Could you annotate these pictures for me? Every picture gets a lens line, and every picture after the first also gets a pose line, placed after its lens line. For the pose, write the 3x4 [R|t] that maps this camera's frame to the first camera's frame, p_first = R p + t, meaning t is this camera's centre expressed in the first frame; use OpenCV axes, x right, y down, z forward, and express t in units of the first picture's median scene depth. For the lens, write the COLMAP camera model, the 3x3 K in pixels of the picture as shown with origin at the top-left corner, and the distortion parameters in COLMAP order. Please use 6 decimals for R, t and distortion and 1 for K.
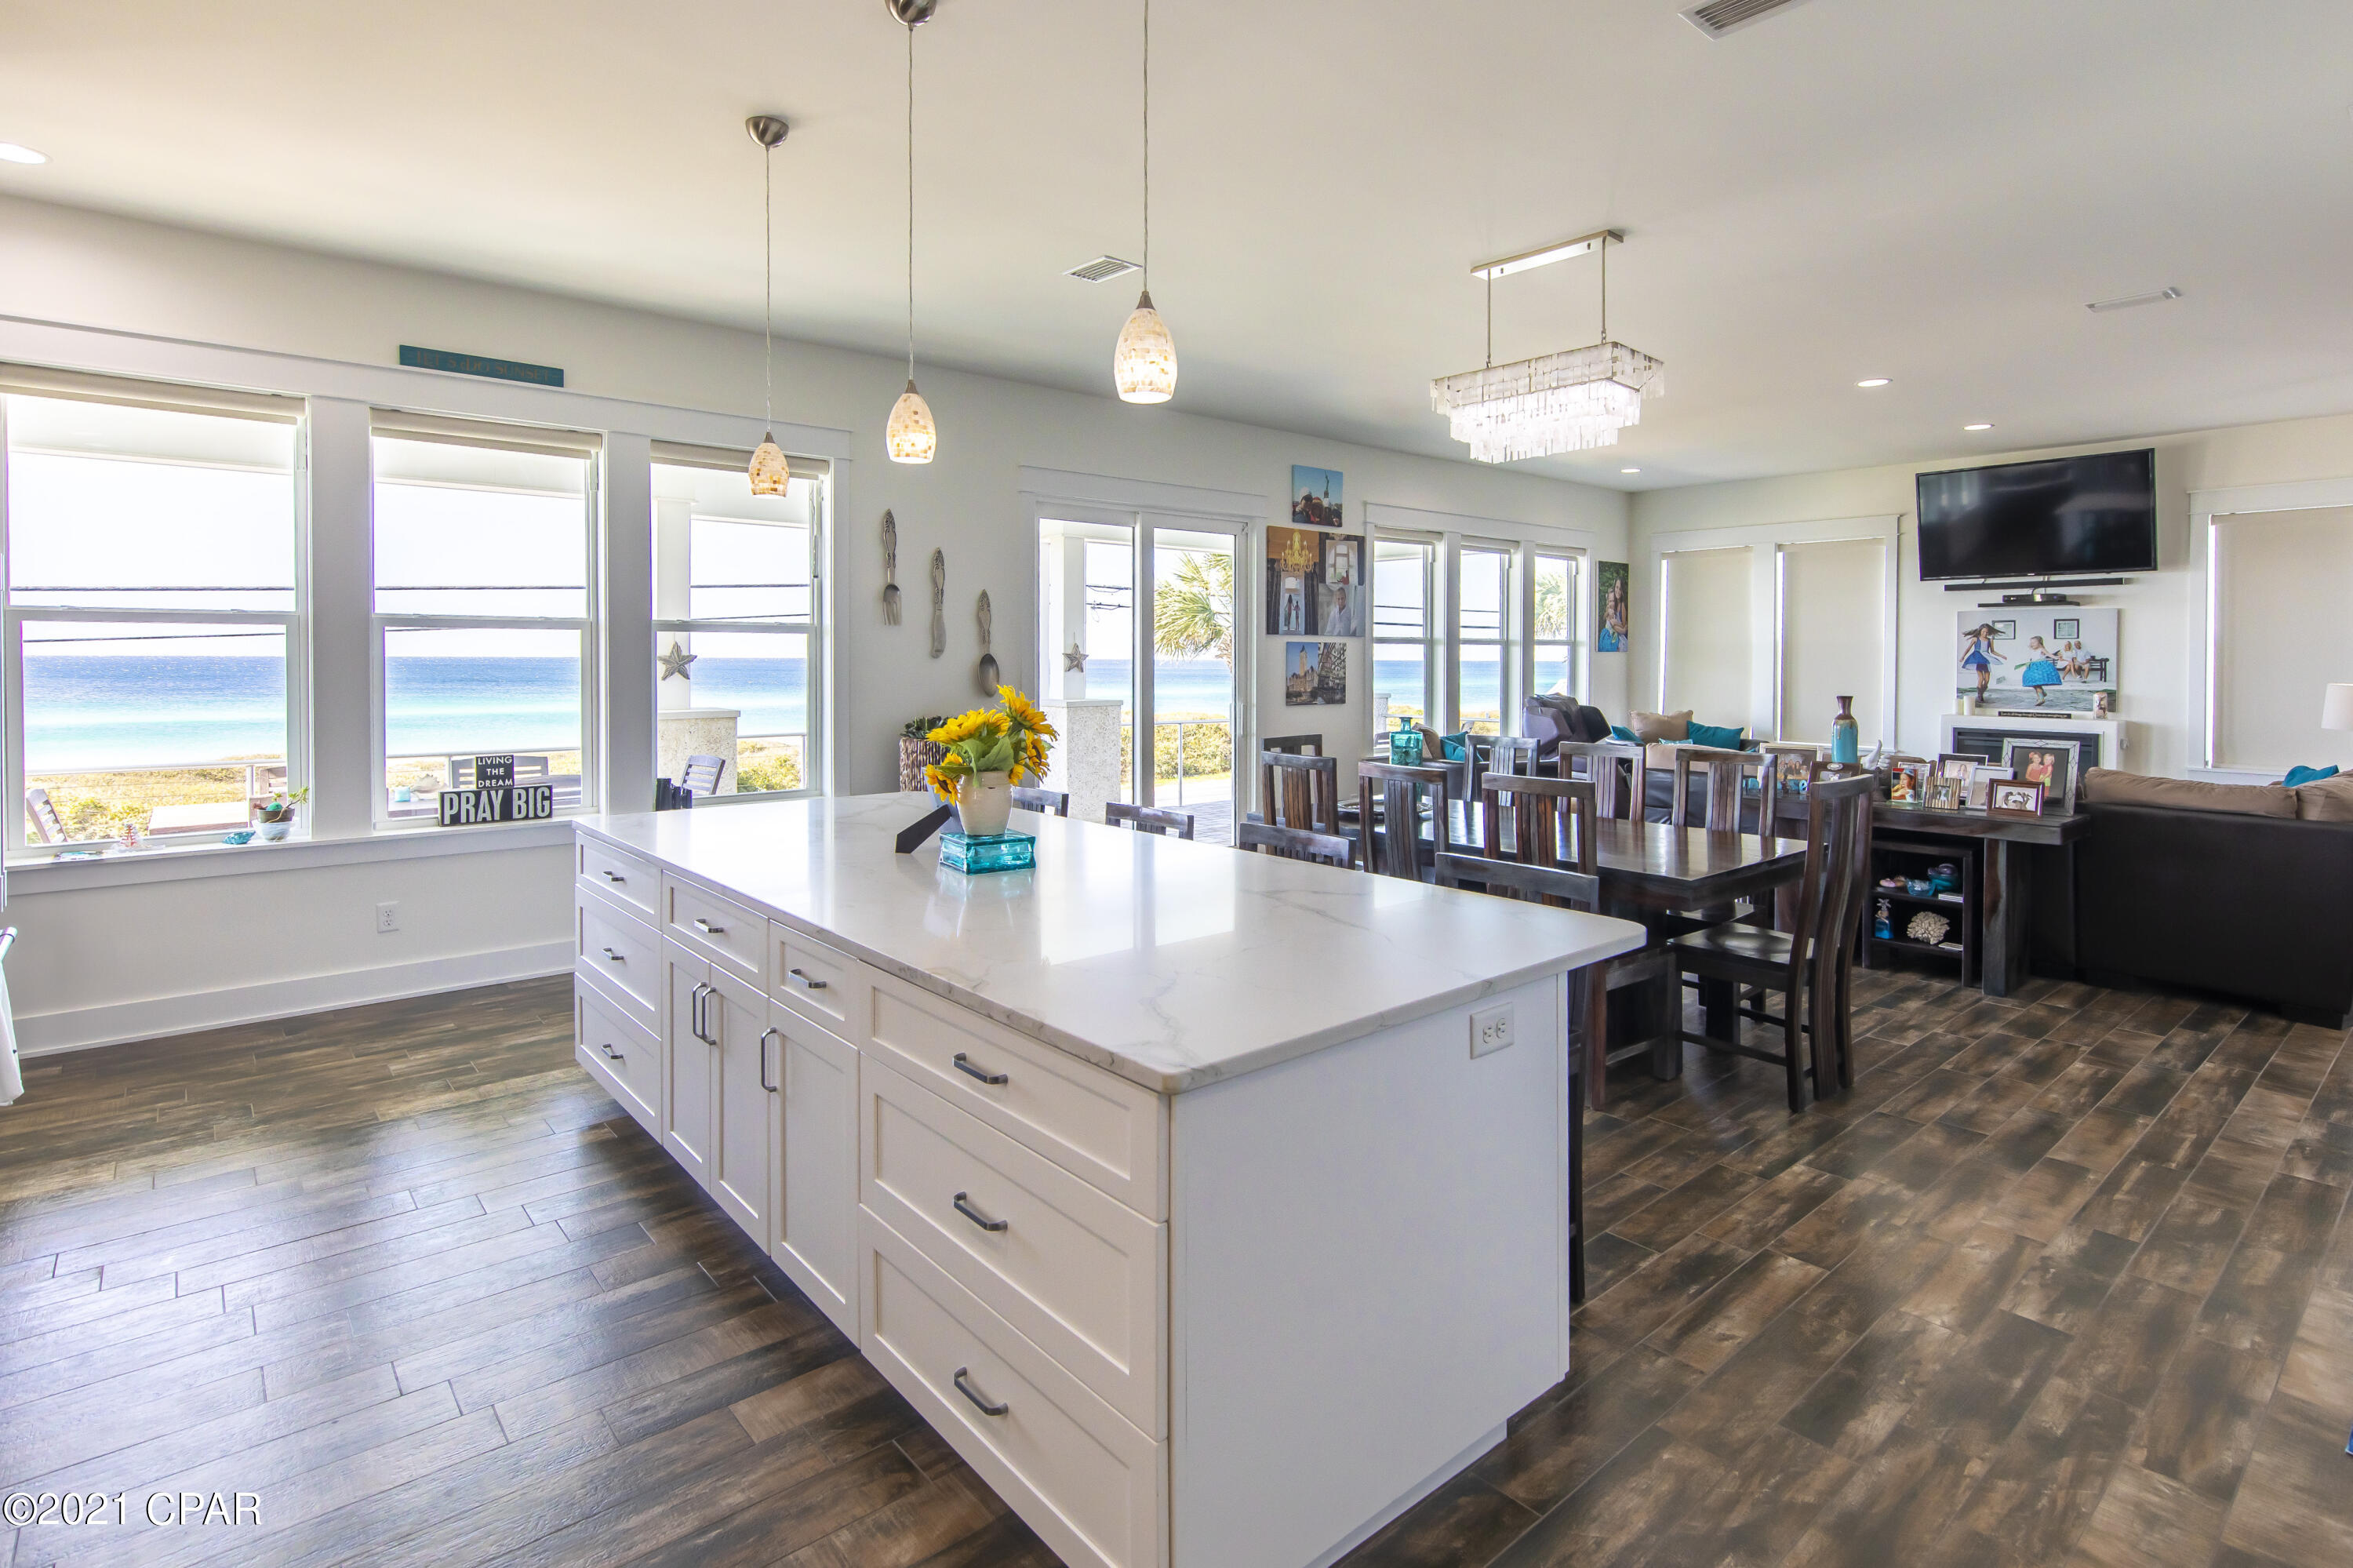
lens RADIAL K [[1189.9, 0, 1204.1], [0, 1189.9, 664.7], [0, 0, 1]] dist [0.016304, -0.008010]
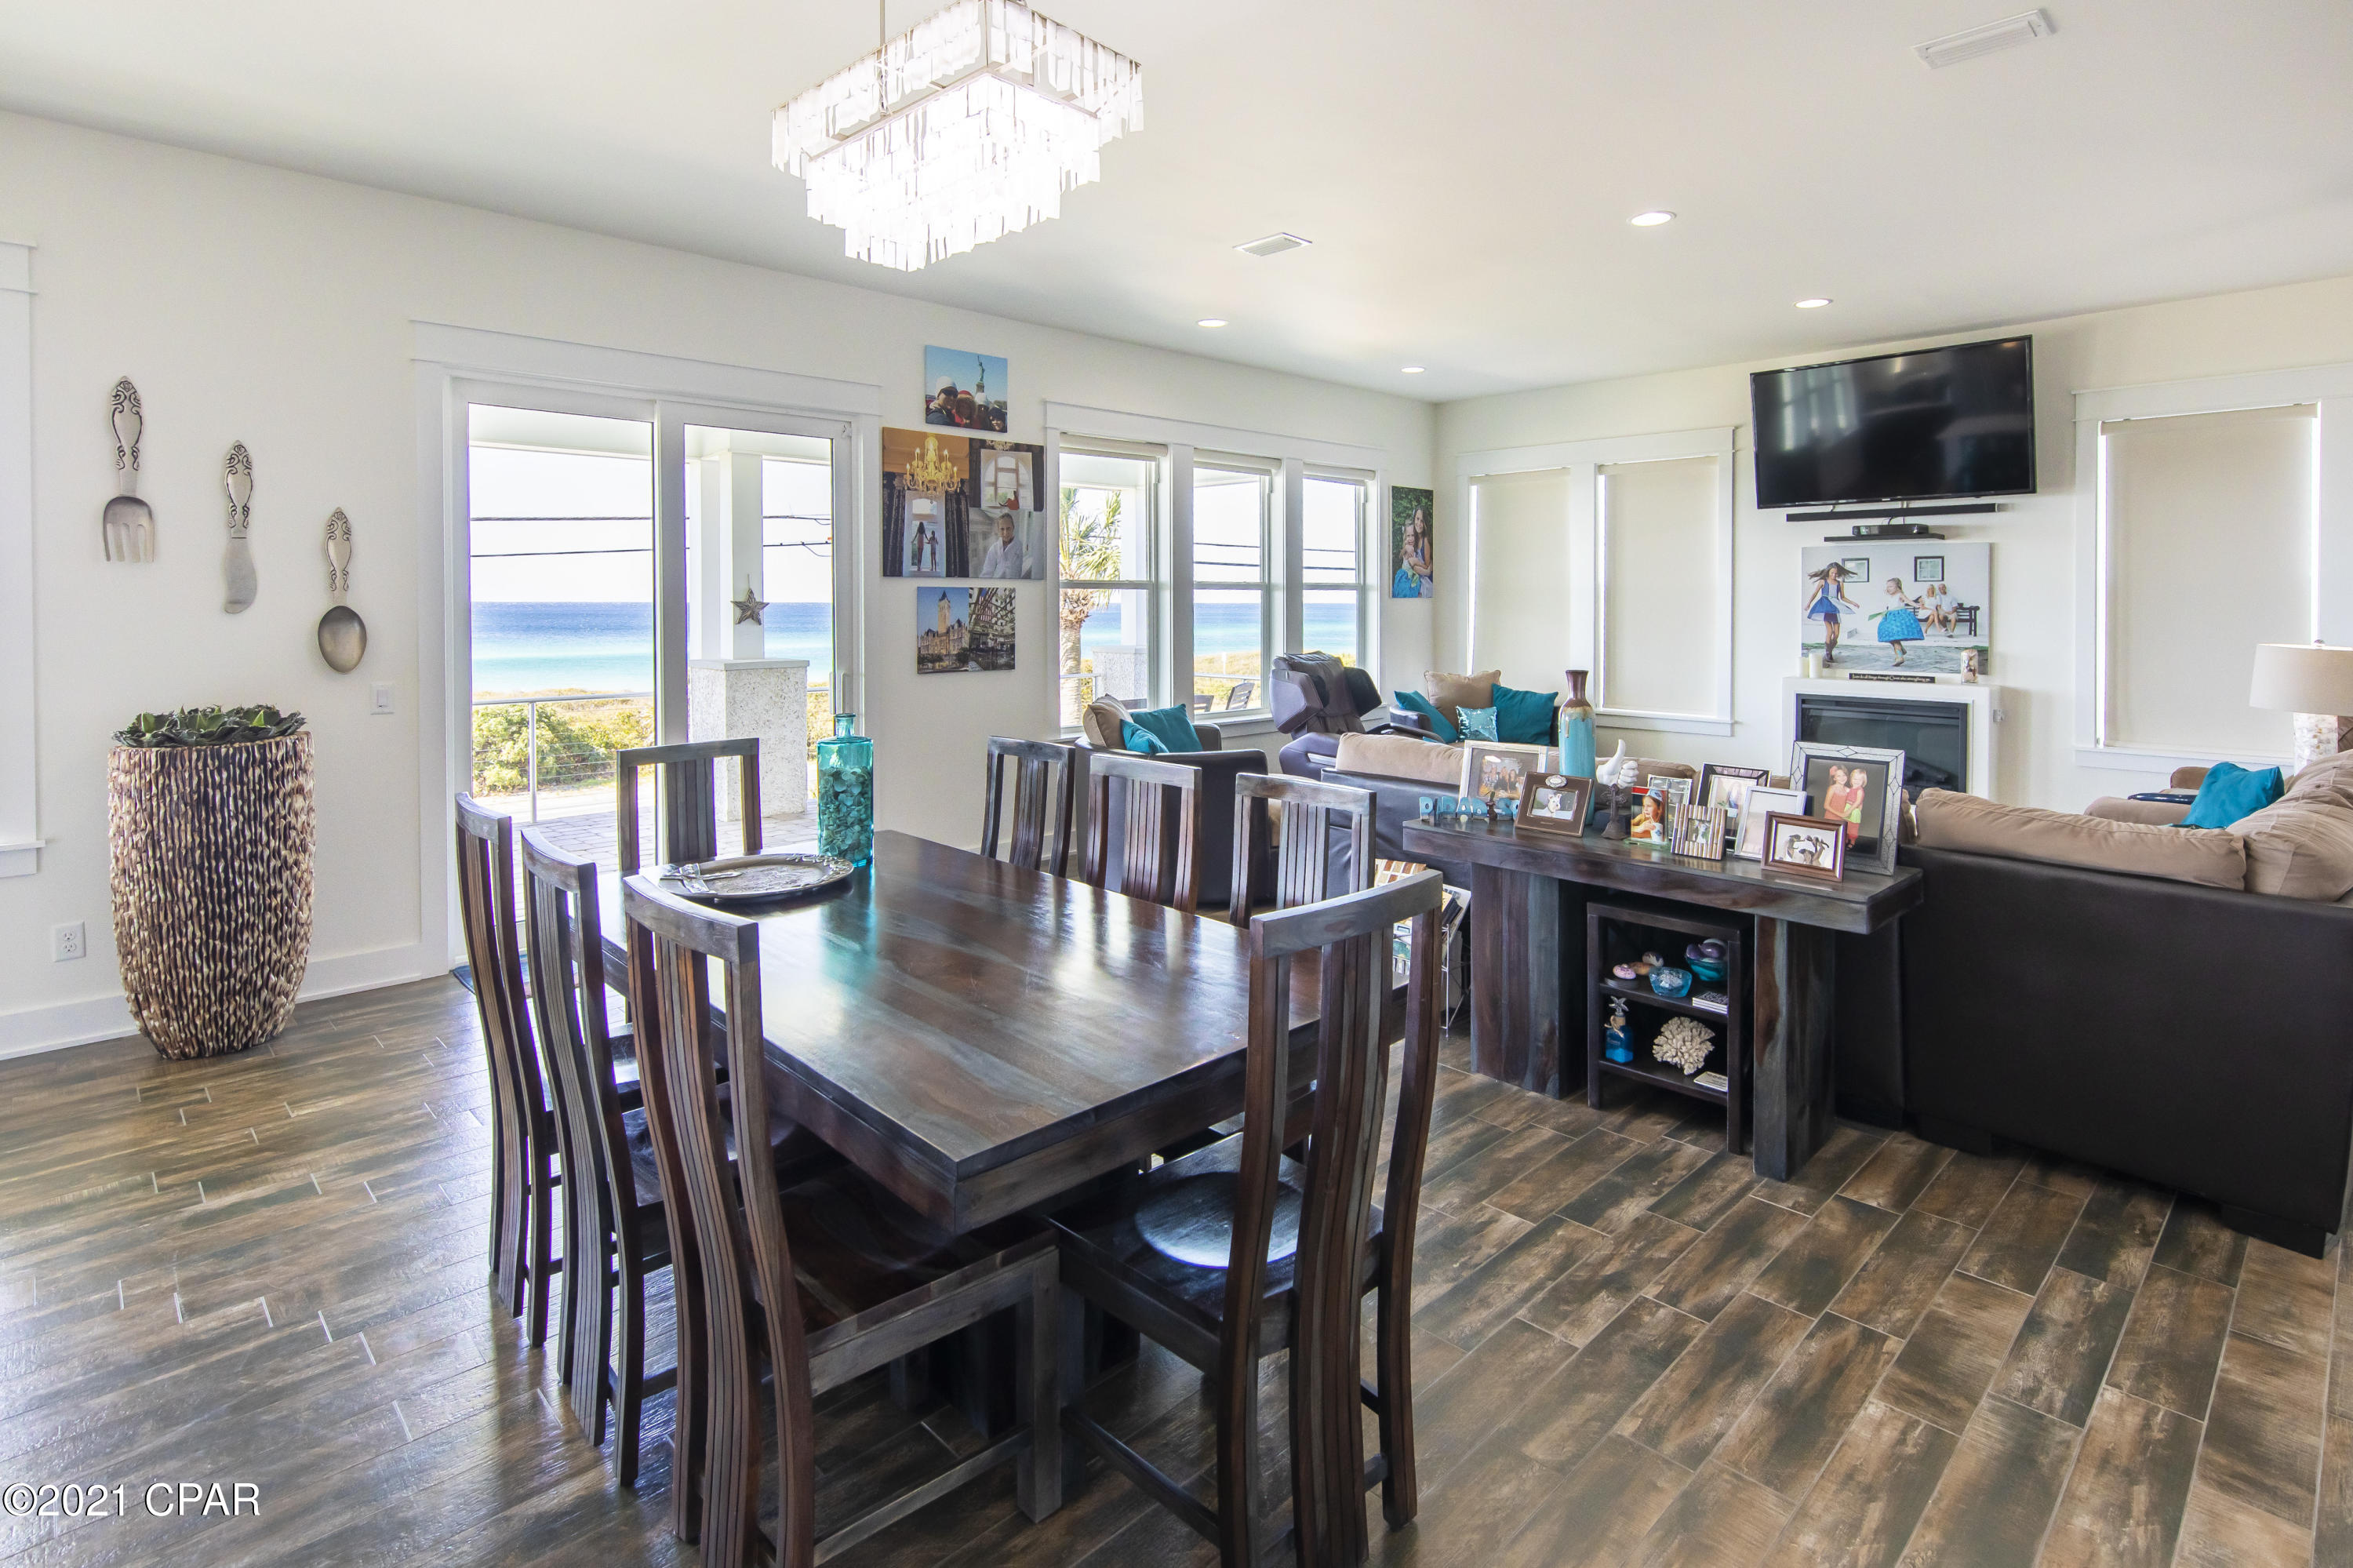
lens RADIAL K [[1189.9, 0, 1224.9], [0, 1189.9, 599.4], [0, 0, 1]] dist [0.016304, -0.008010]
pose [[0.997596, -0.001282, 0.069286, 0.204783], [0.001613, 0.999988, -0.004728, -0.007146], [-0.069279, 0.004828, 0.997586, 0.247567]]
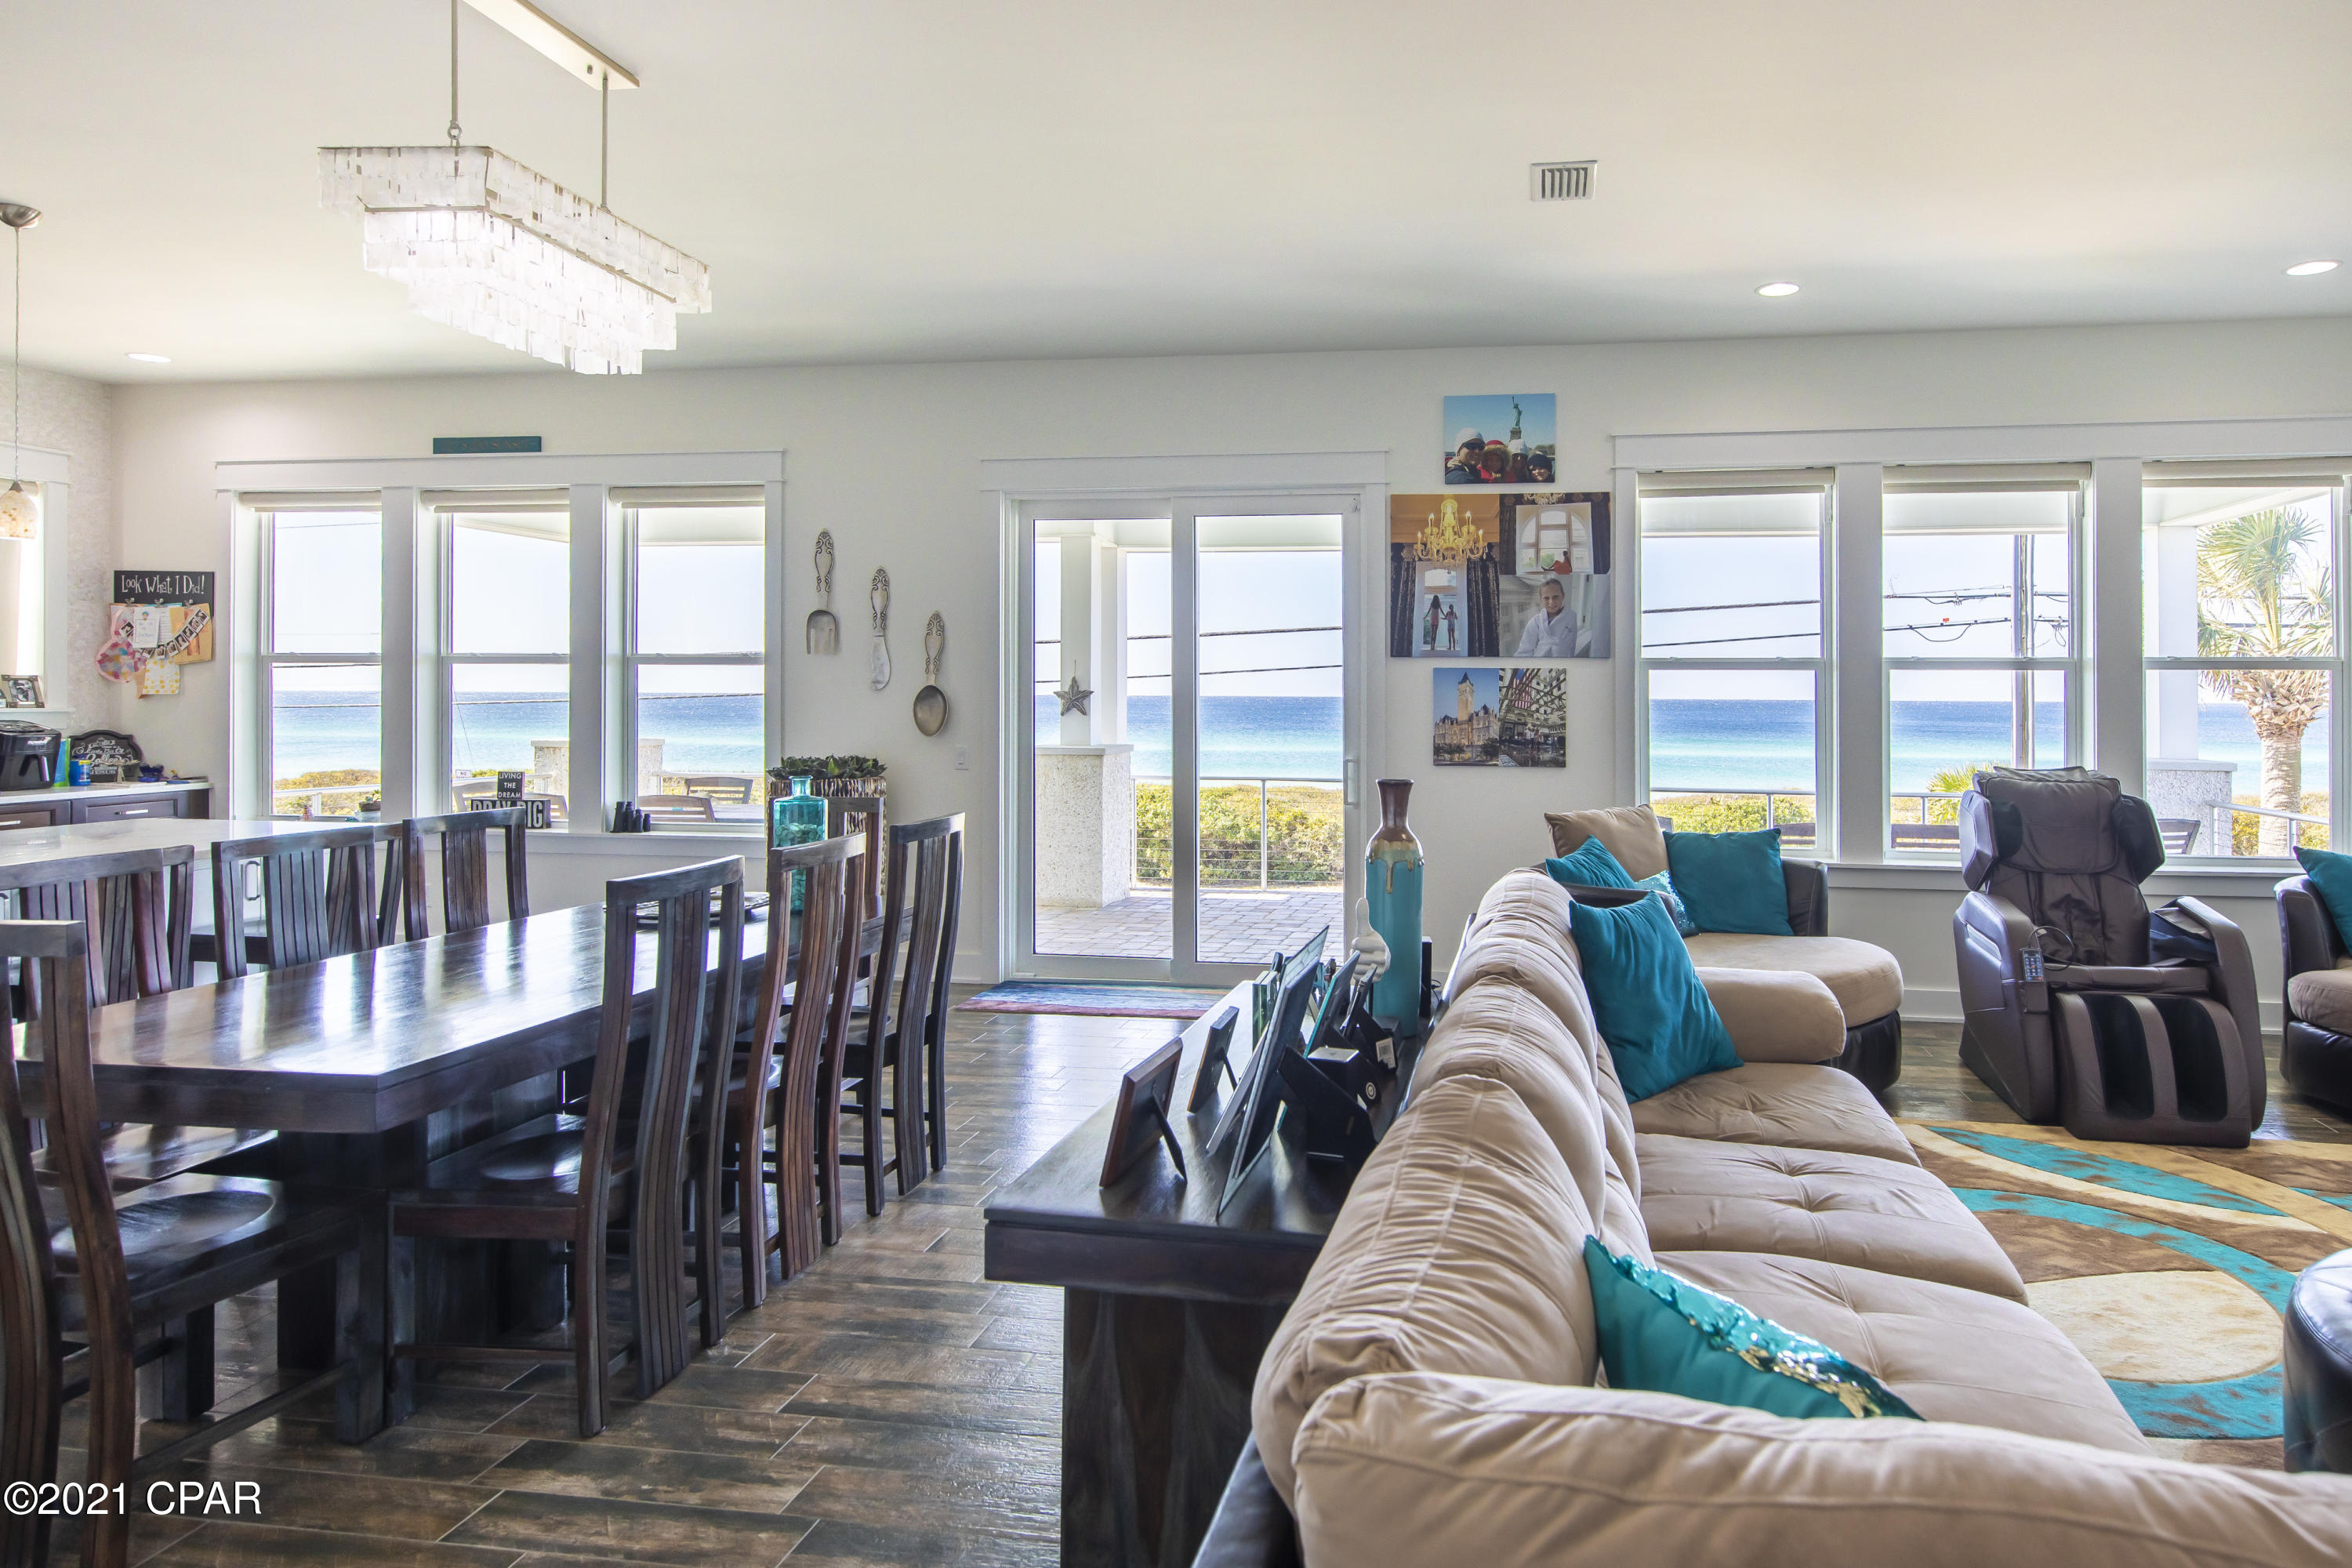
lens RADIAL K [[1341.4, 0, 1402.8], [0, 1341.4, 690.4], [0, 0, 1]] dist [0.012275, -0.005037]
pose [[0.650476, -0.002923, -0.759521, 0.610175], [-0.008451, 0.999903, -0.011085, 0.001800], [0.759480, 0.013630, 0.650388, 0.495415]]
